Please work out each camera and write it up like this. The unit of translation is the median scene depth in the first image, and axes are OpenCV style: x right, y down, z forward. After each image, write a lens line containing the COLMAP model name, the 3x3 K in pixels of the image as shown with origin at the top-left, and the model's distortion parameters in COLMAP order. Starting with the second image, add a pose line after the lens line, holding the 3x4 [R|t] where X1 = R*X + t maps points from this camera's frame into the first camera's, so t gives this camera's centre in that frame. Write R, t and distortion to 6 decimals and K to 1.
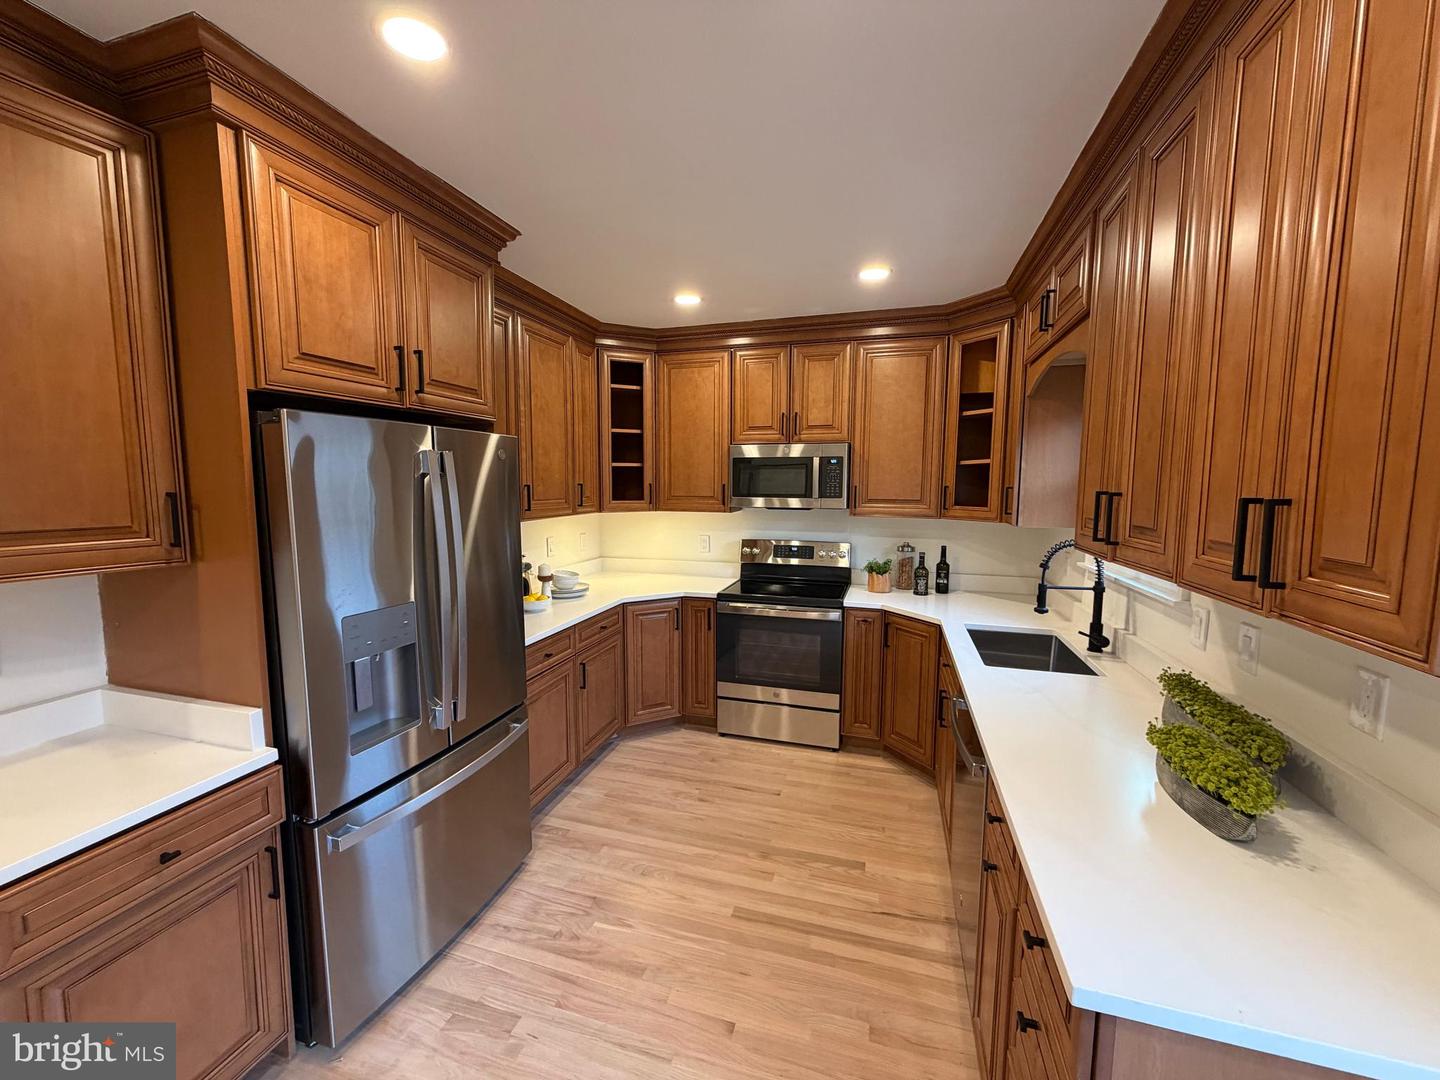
lens RADIAL K [[578.5, 0, 716.6], [0, 578.5, 538.9], [0, 0, 1]] dist [0.001497, -0.000565]
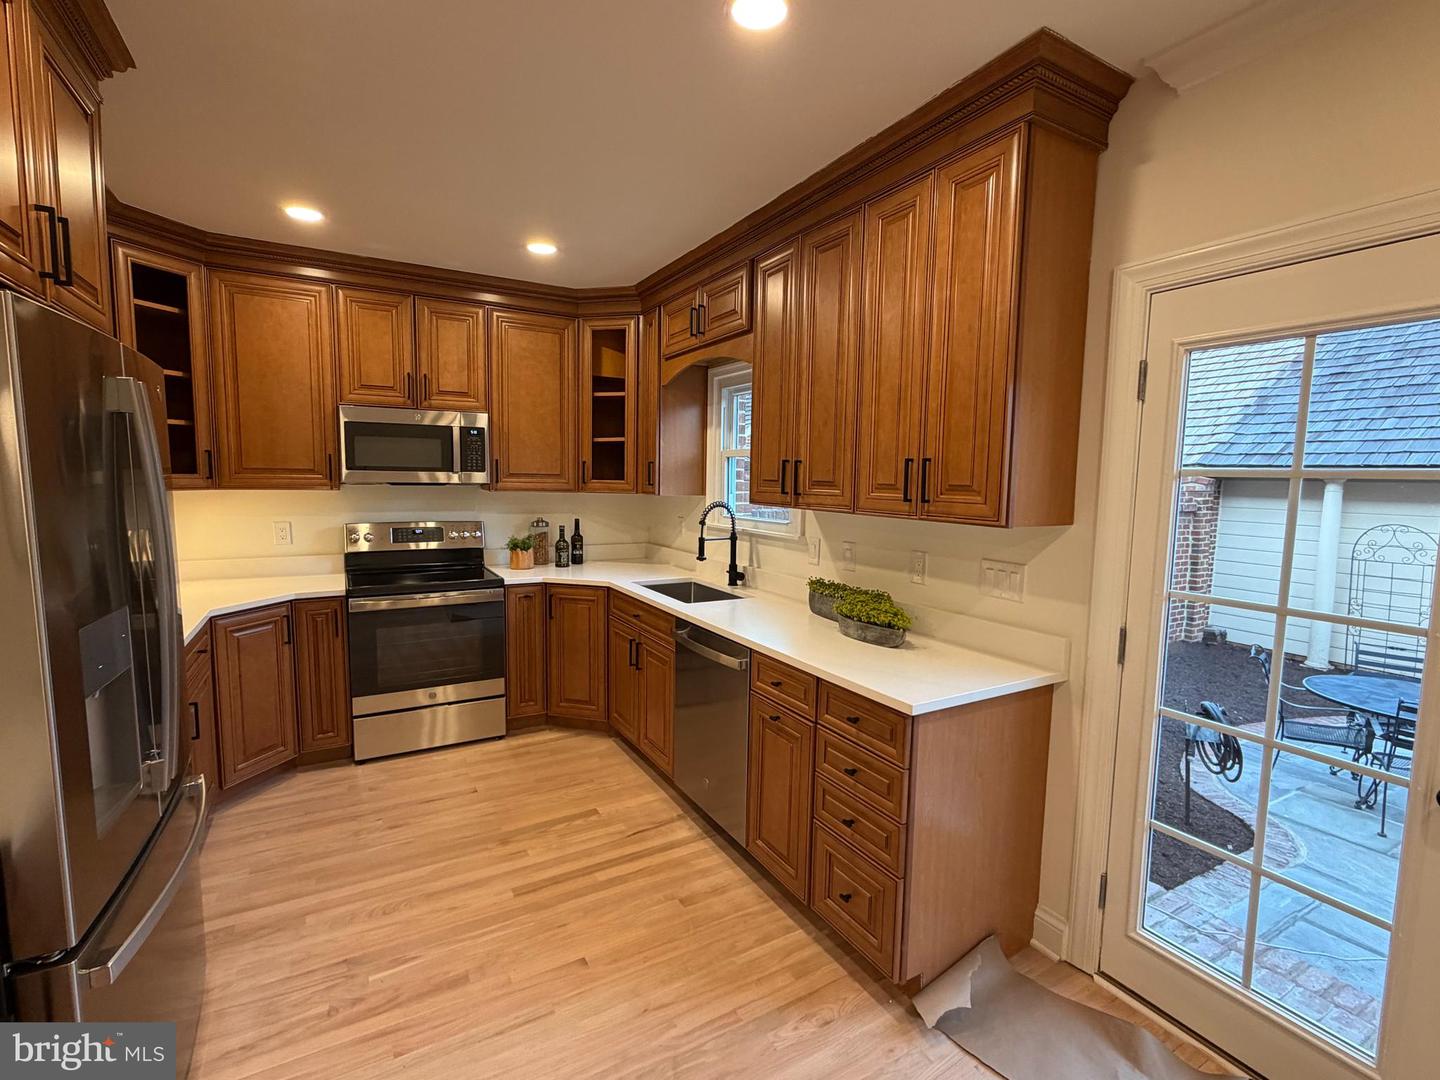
lens RADIAL K [[665.7, 0, 717.2], [0, 665.7, 539.6], [0, 0, 1]] dist [0.011454, -0.000875]
pose [[0.684831, -0.065042, 0.725794, -0.344520], [0.058214, 0.997708, 0.034480, 0.025363], [-0.726373, 0.018638, 0.687048, -0.016374]]
